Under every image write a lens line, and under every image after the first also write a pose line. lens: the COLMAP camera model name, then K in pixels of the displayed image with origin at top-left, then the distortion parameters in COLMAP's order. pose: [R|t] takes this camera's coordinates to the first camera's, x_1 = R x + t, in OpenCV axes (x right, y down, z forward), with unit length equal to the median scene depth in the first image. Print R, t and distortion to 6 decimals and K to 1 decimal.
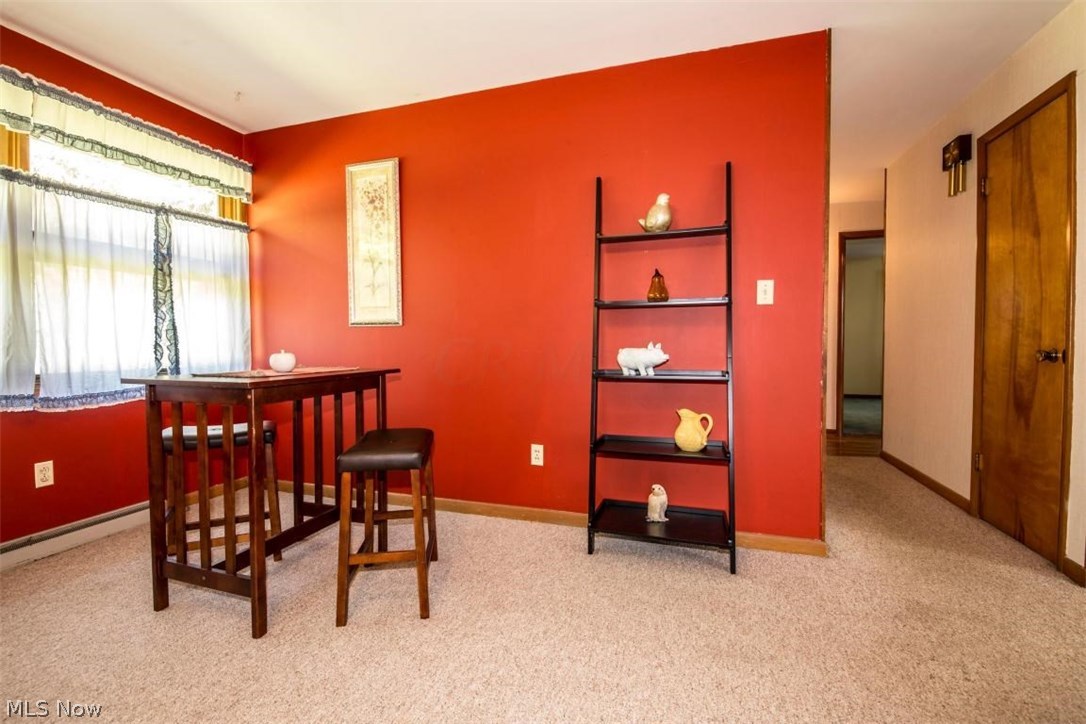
lens RADIAL K [[473.7, 0, 537.8], [0, 473.7, 353.9], [0, 0, 1]] dist [0.027754, -0.027833]
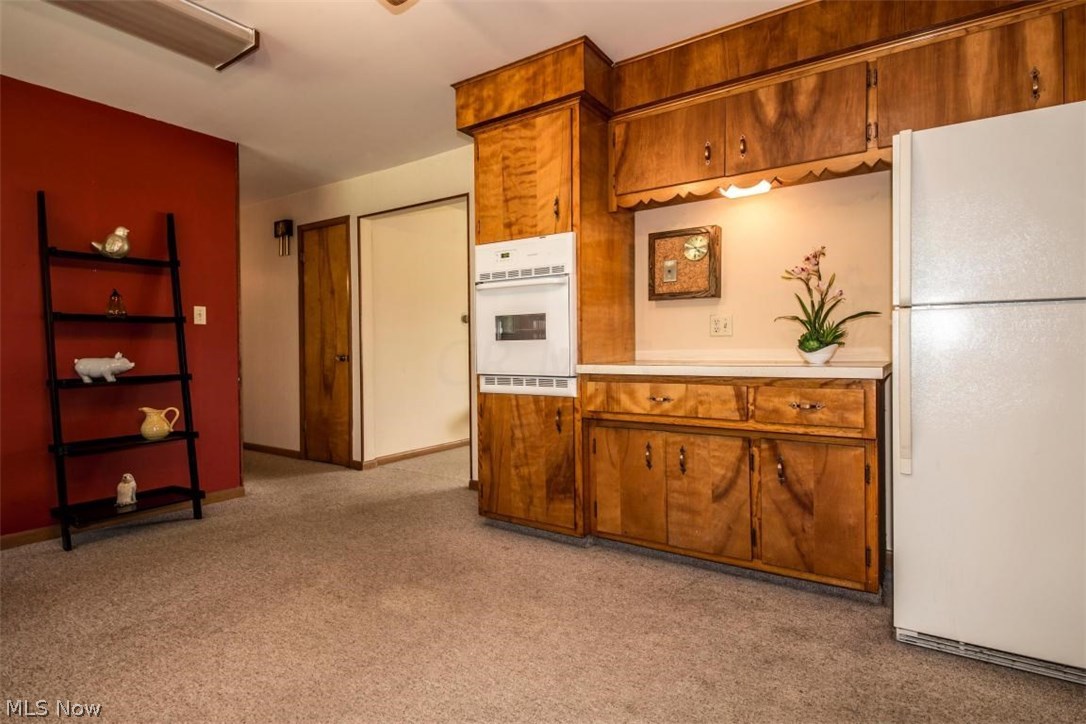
lens RADIAL K [[554.1, 0, 537.8], [0, 554.1, 353.5], [0, 0, 1]] dist [0.018857, -0.001002]
pose [[0.288876, -0.008337, 0.957330, -0.721244], [0.031163, 0.999514, -0.000700, 0.009980], [-0.956859, 0.030036, 0.288996, -0.354742]]
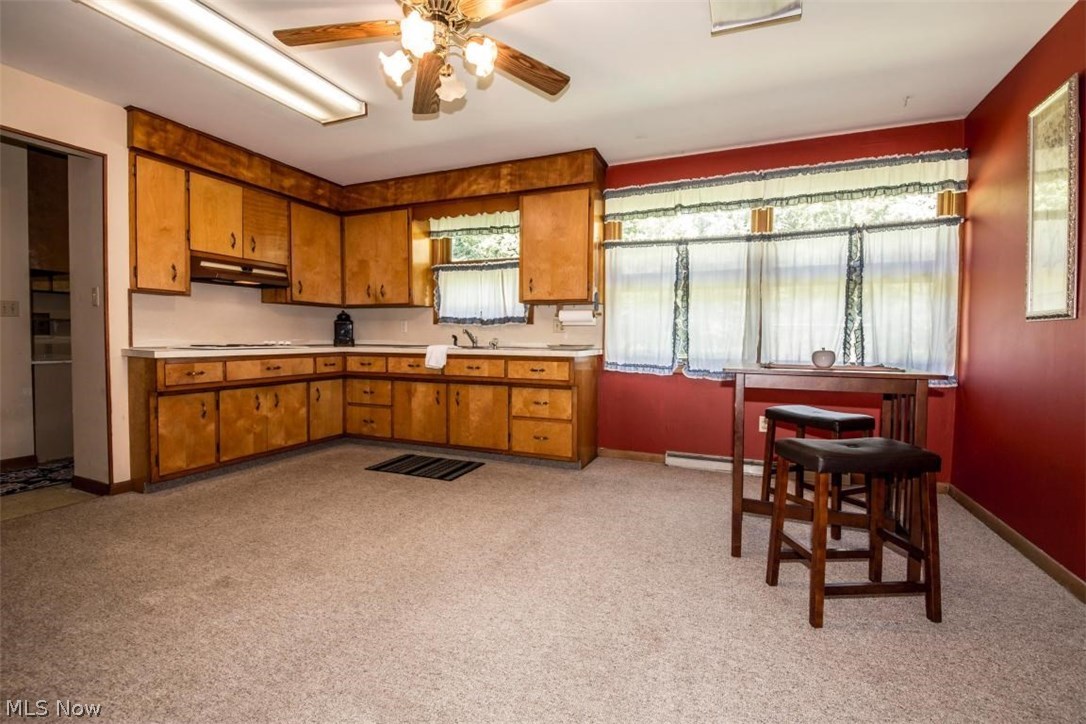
lens RADIAL K [[473.7, 0, 537.8], [0, 473.7, 353.9], [0, 0, 1]] dist [0.027754, -0.027833]
pose [[-0.097478, 0.036314, -0.994575, 0.532035], [-0.032455, 0.998687, 0.039645, -0.012998], [0.994708, 0.036143, -0.096172, 0.361772]]
